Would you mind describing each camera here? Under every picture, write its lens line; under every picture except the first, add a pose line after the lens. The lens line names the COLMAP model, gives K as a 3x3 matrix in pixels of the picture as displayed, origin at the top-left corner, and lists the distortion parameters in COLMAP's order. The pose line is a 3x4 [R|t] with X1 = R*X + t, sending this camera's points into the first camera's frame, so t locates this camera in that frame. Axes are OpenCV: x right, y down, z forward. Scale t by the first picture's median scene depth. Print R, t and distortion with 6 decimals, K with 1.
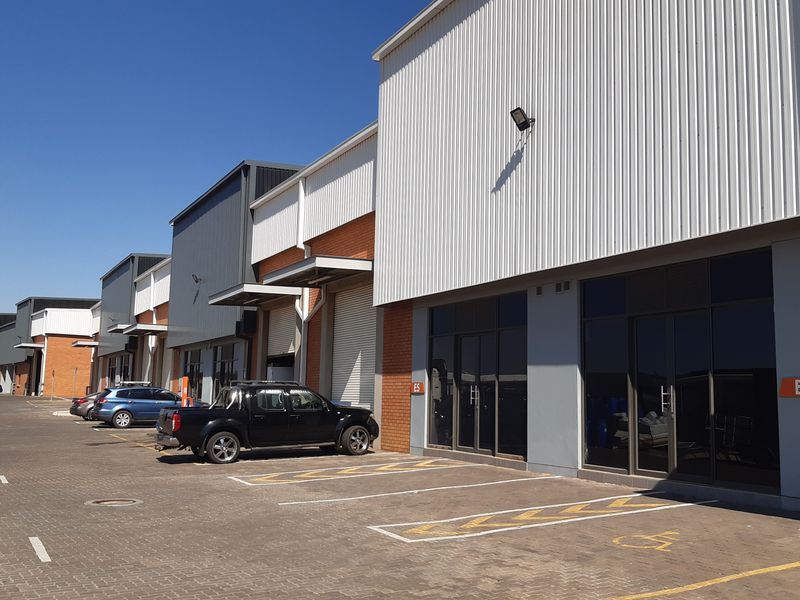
lens RADIAL K [[787.9, 0, 400.0], [0, 787.9, 300.0], [0, 0, 1]] dist [0.123206, -0.322869]
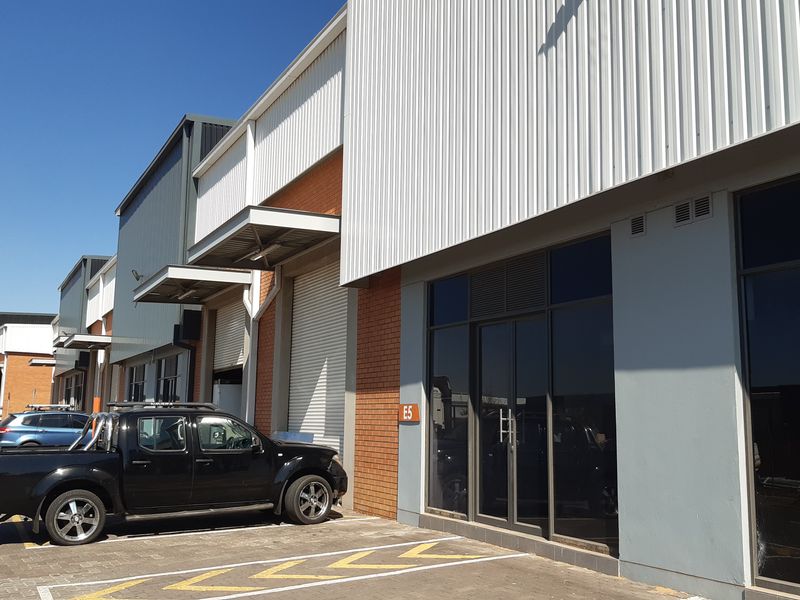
lens RADIAL K [[787.9, 0, 400.0], [0, 787.9, 300.0], [0, 0, 1]] dist [0.123206, -0.322869]
pose [[0.999985, -0.005282, -0.001122, 0.015627], [0.005250, 0.999618, -0.027119, 0.038267], [0.001264, 0.027113, 0.999632, 0.364322]]
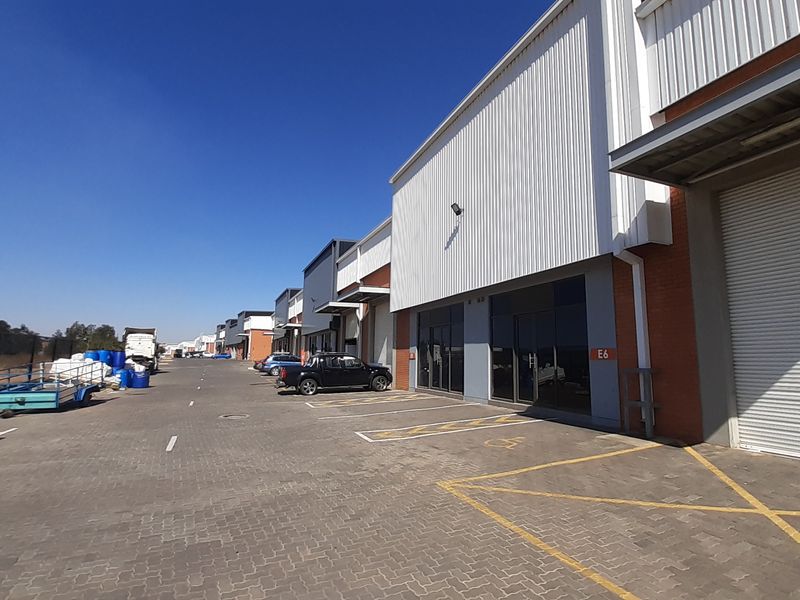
lens RADIAL K [[404.7, 0, 401.4], [0, 404.7, 308.8], [0, 0, 1]] dist [-0.027467, -0.000058]
pose [[0.996777, -0.013187, -0.079127, 0.070570], [0.012870, 0.999907, -0.004512, 0.004018], [0.079179, 0.003480, 0.996854, 0.042979]]
